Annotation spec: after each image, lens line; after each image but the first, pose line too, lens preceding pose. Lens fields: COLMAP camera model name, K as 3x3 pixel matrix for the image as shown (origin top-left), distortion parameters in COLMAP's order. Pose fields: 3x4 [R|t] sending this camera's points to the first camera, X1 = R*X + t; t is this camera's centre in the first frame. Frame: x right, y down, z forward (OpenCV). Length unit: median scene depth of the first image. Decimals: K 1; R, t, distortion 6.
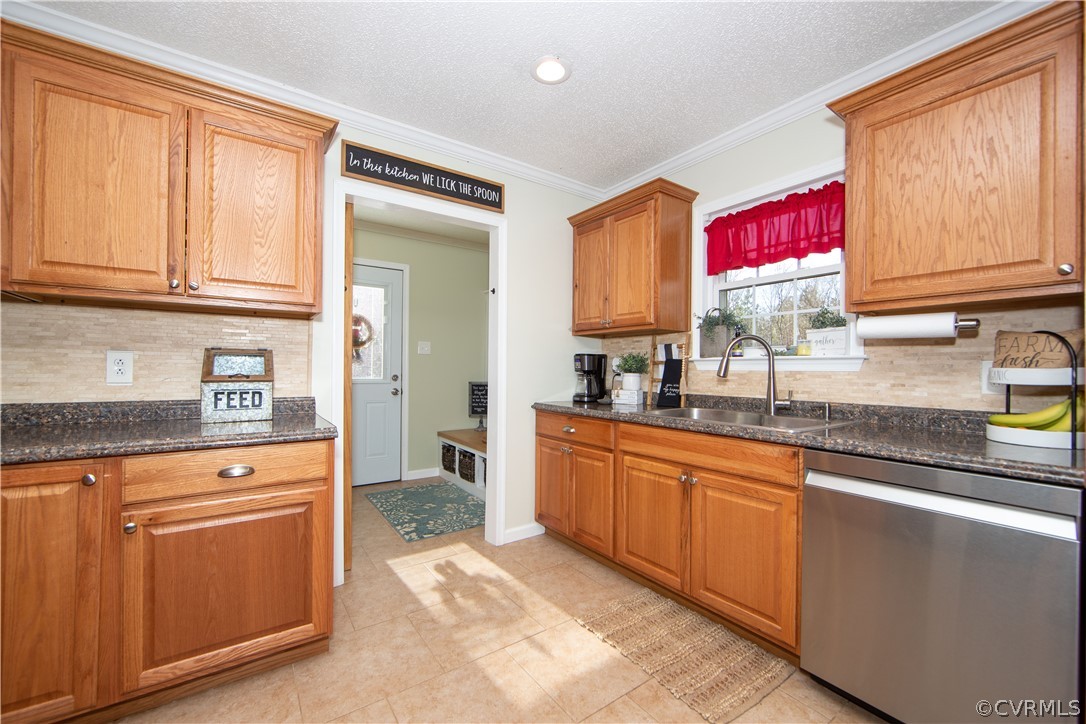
lens RADIAL K [[431.0, 0, 545.3], [0, 431.0, 358.2], [0, 0, 1]] dist [-0.013623, -0.000827]
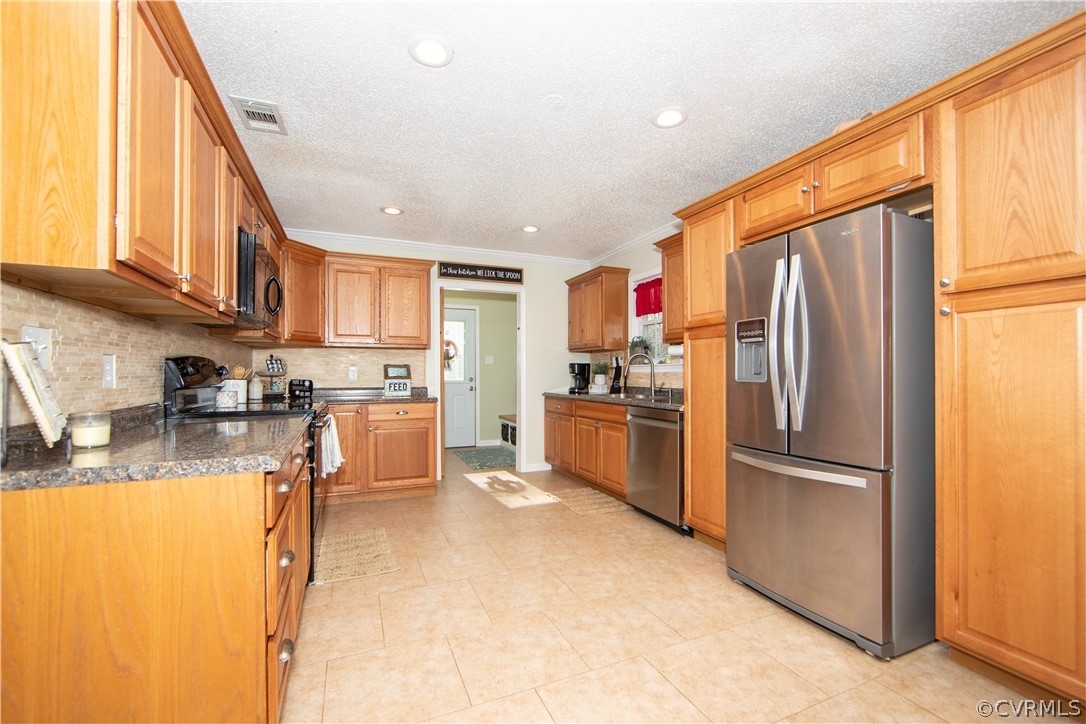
lens RADIAL K [[431.0, 0, 538.6], [0, 431.0, 372.5], [0, 0, 1]] dist [-0.013623, -0.000827]
pose [[0.977508, -0.009977, -0.210663, 0.346665], [0.013800, 0.999766, 0.016682, -0.004364], [0.210447, -0.019214, 0.977416, -0.750388]]
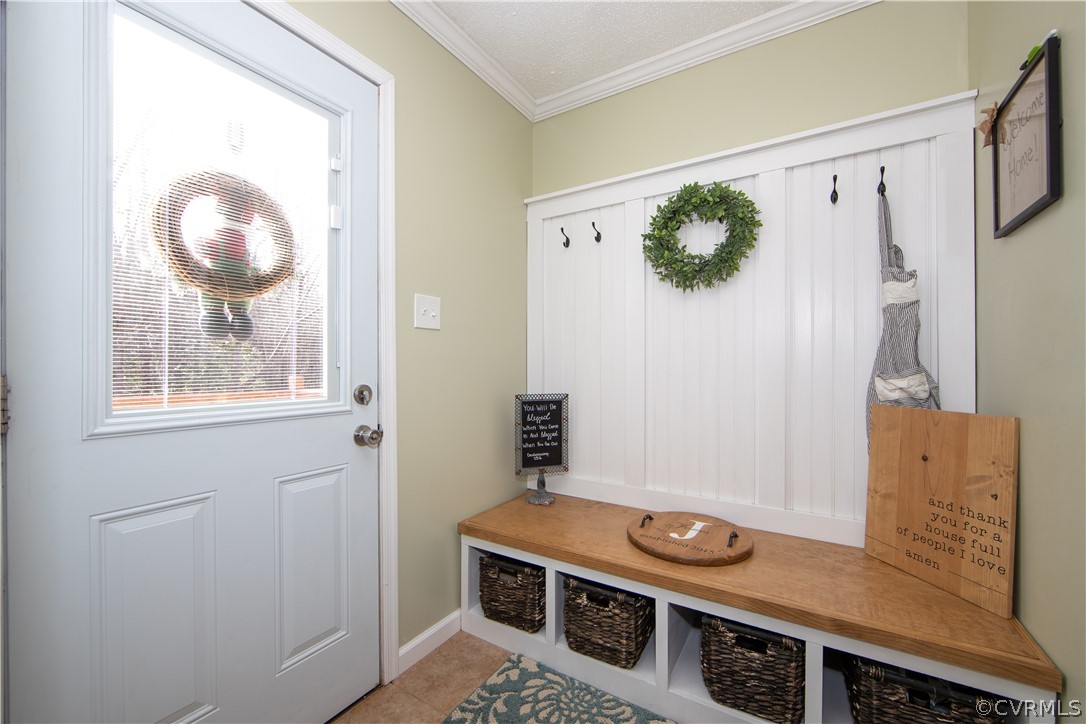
lens RADIAL K [[431.0, 0, 546.1], [0, 431.0, 364.8], [0, 0, 1]] dist [-0.013623, -0.000827]
pose [[0.923421, -0.009737, 0.383664, -0.559461], [0.000103, 0.999684, 0.025124, 0.021917], [-0.383787, -0.023161, 0.923131, 1.023696]]
